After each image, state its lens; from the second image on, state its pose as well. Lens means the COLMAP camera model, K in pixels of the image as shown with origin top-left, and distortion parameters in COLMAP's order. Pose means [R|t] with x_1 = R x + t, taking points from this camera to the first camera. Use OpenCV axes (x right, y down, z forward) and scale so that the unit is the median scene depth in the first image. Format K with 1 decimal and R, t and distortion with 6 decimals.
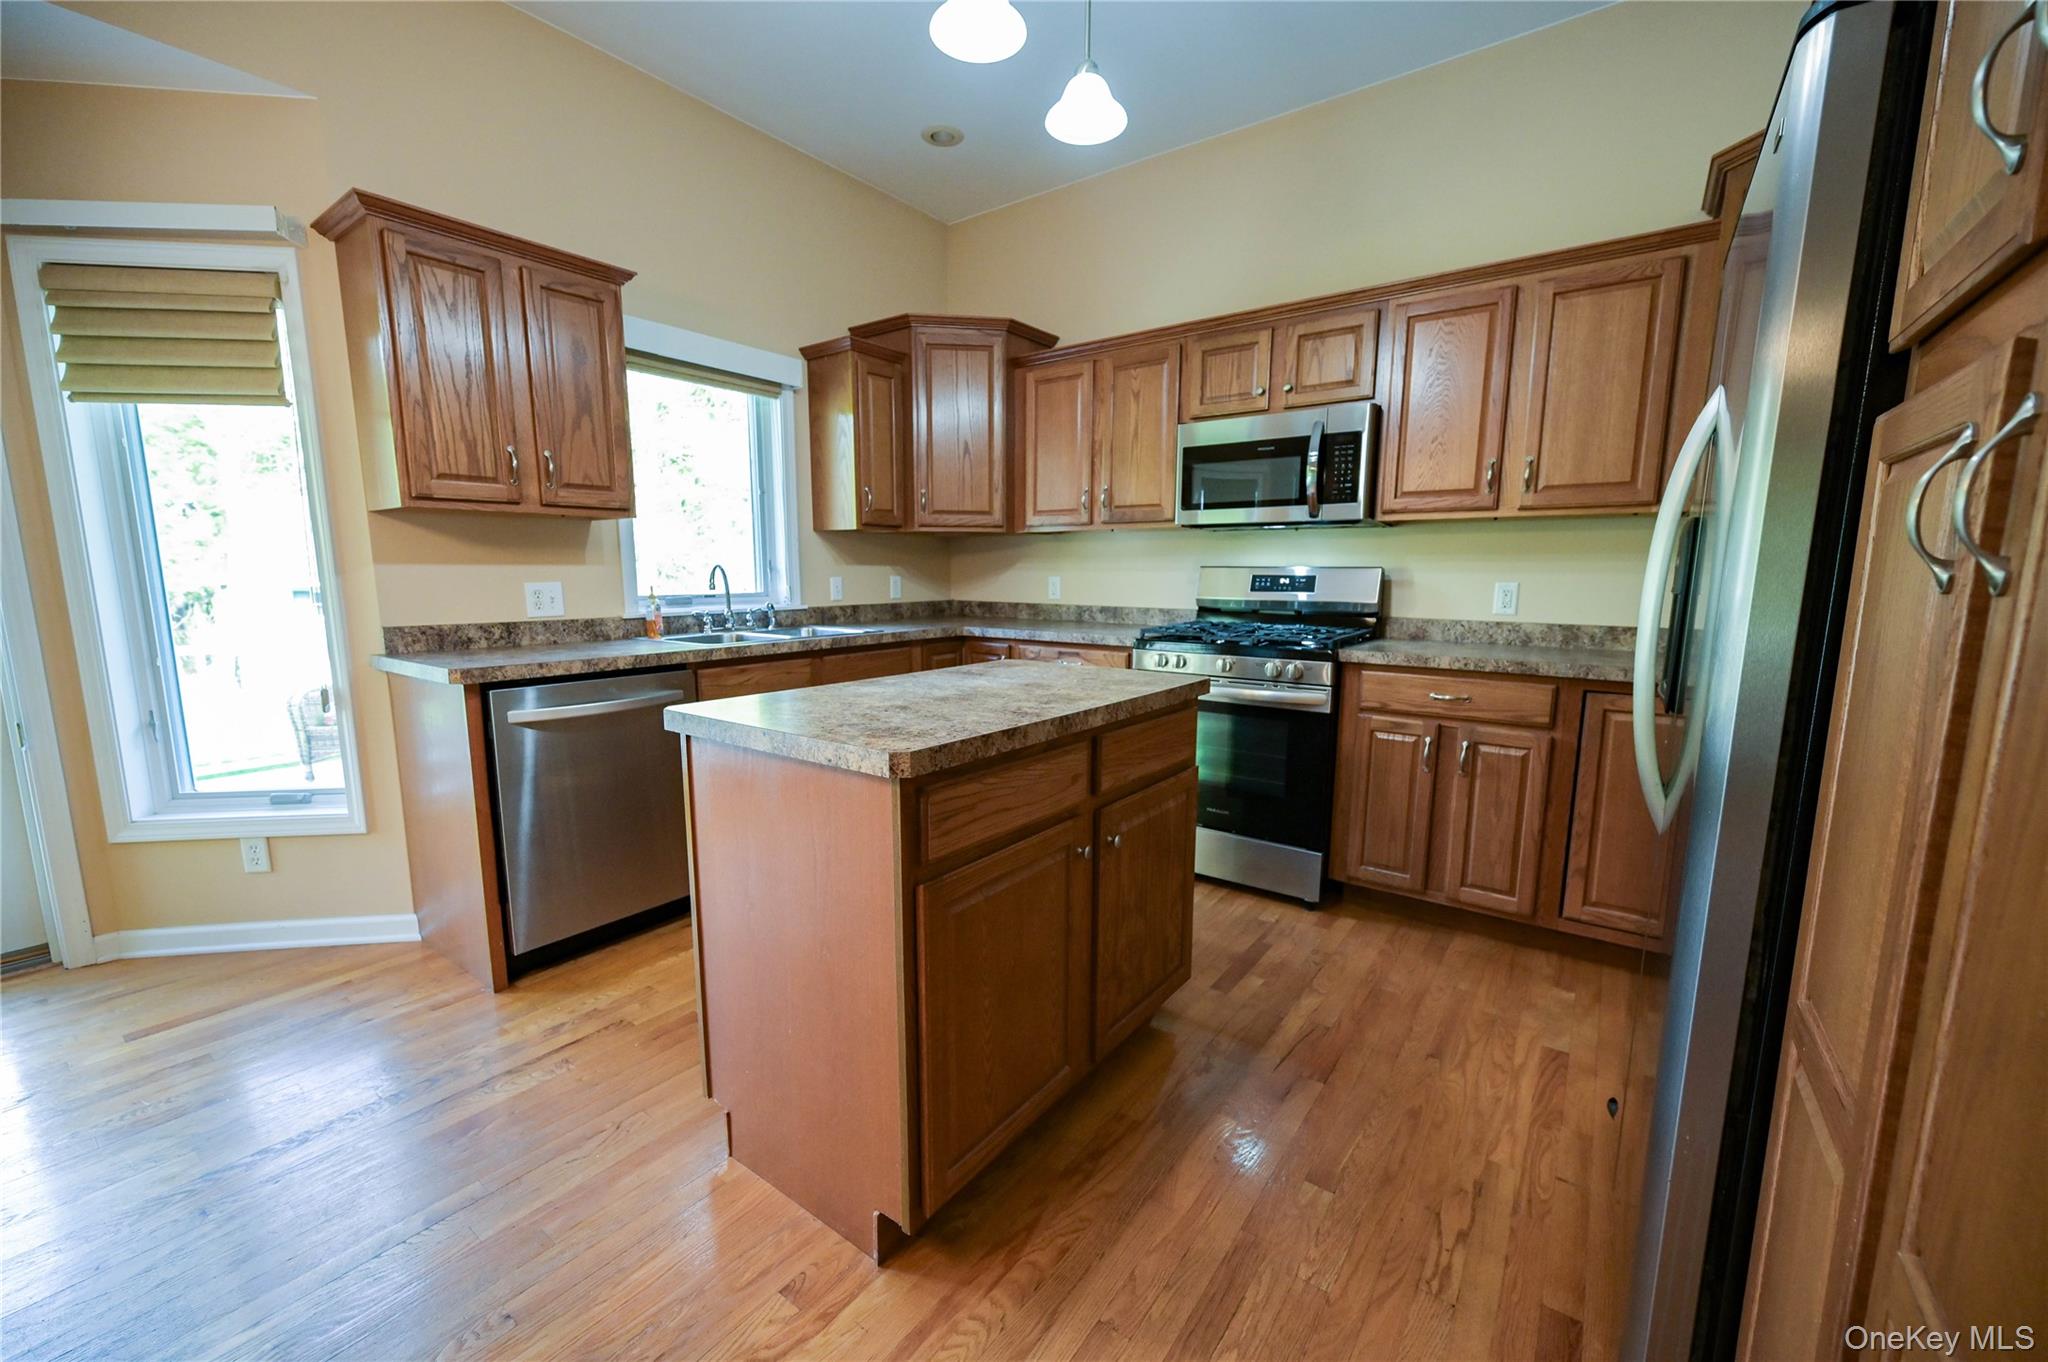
lens RADIAL K [[810.7, 0, 1011.6], [0, 810.7, 690.5], [0, 0, 1]] dist [-0.001088, -0.000872]
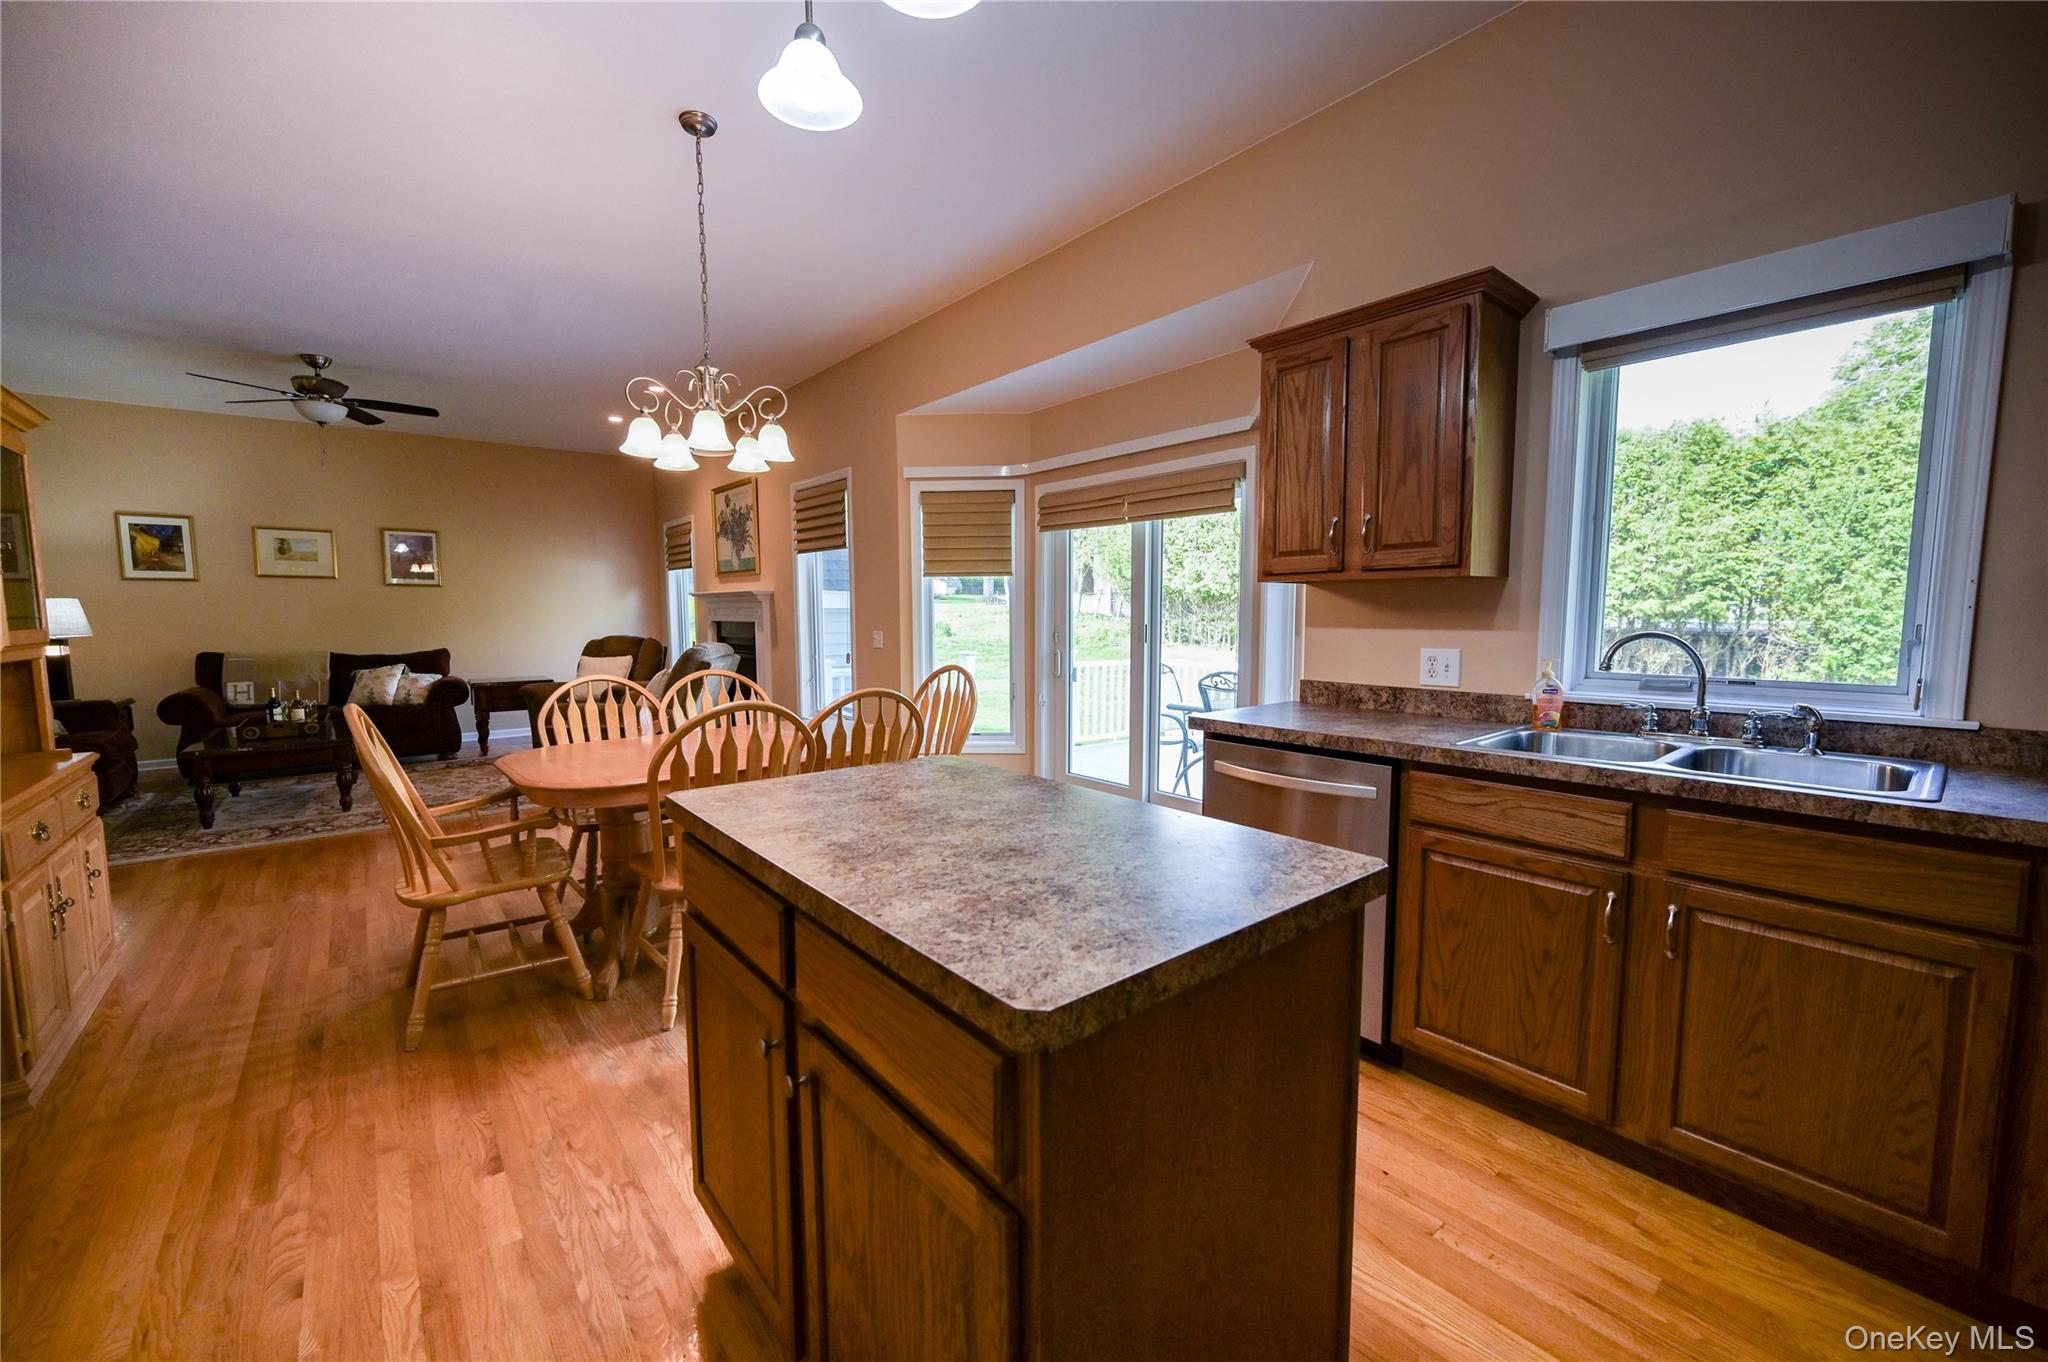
lens RADIAL K [[810.7, 0, 1042.4], [0, 810.7, 681.0], [0, 0, 1]] dist [-0.001088, -0.000872]
pose [[-0.222197, 0.084737, -0.971313, 0.440531], [-0.139958, 0.983127, 0.117785, -0.152214], [0.964904, 0.162114, -0.206588, 0.814365]]
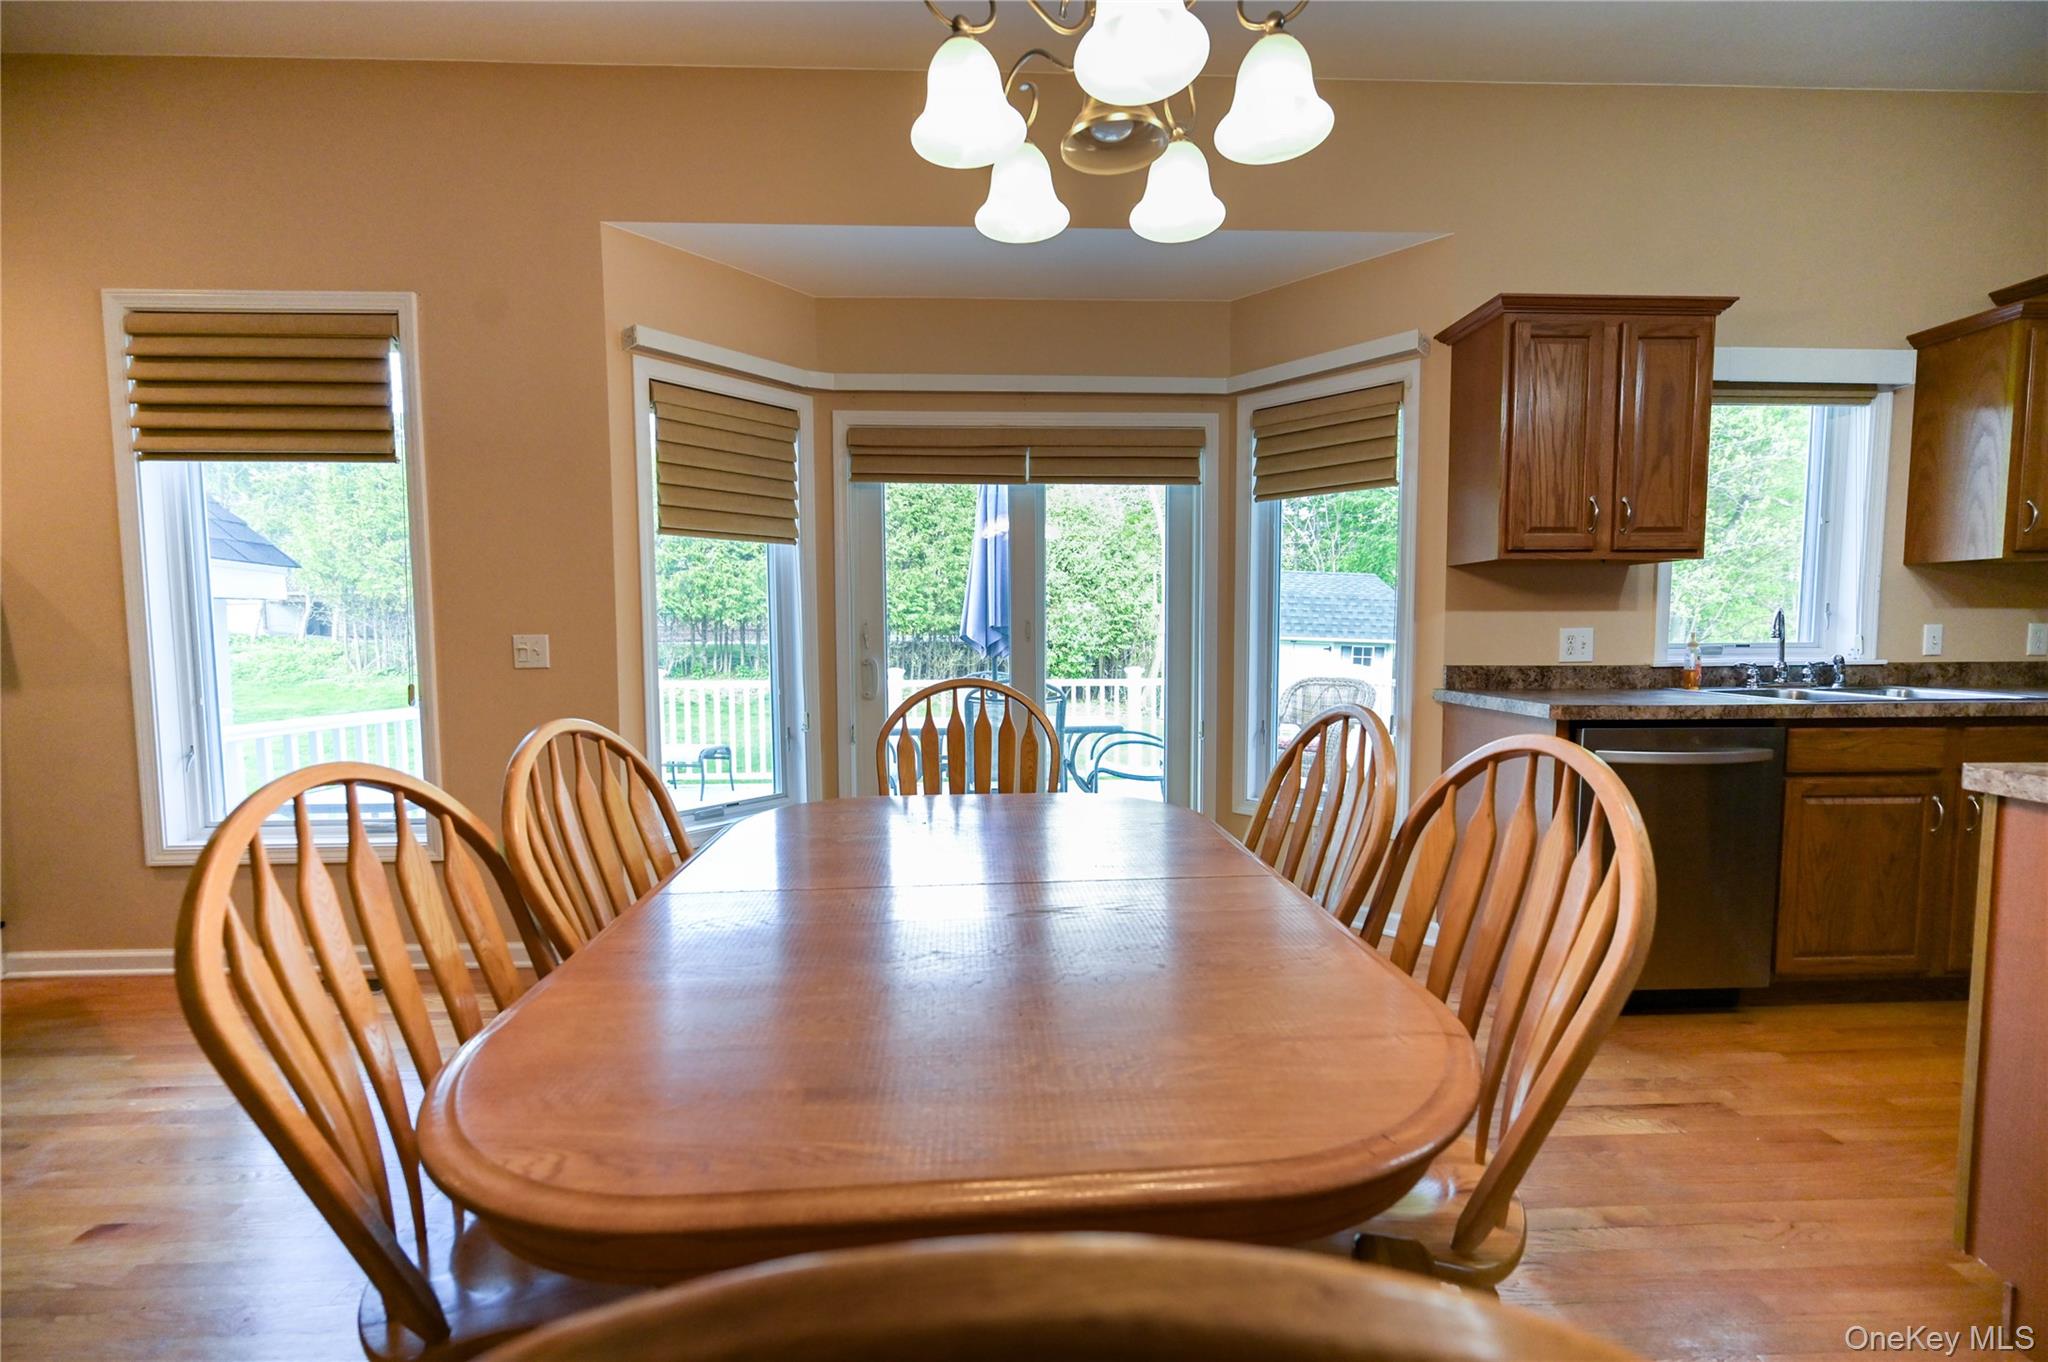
lens RADIAL K [[810.7, 0, 1035.1], [0, 810.7, 686.8], [0, 0, 1]] dist [-0.001088, -0.000872]
pose [[0.629799, 0.055917, -0.774742, -0.230327], [-0.110923, 0.993658, -0.018453, 0.035932], [0.768797, 0.097558, 0.632008, -0.165818]]
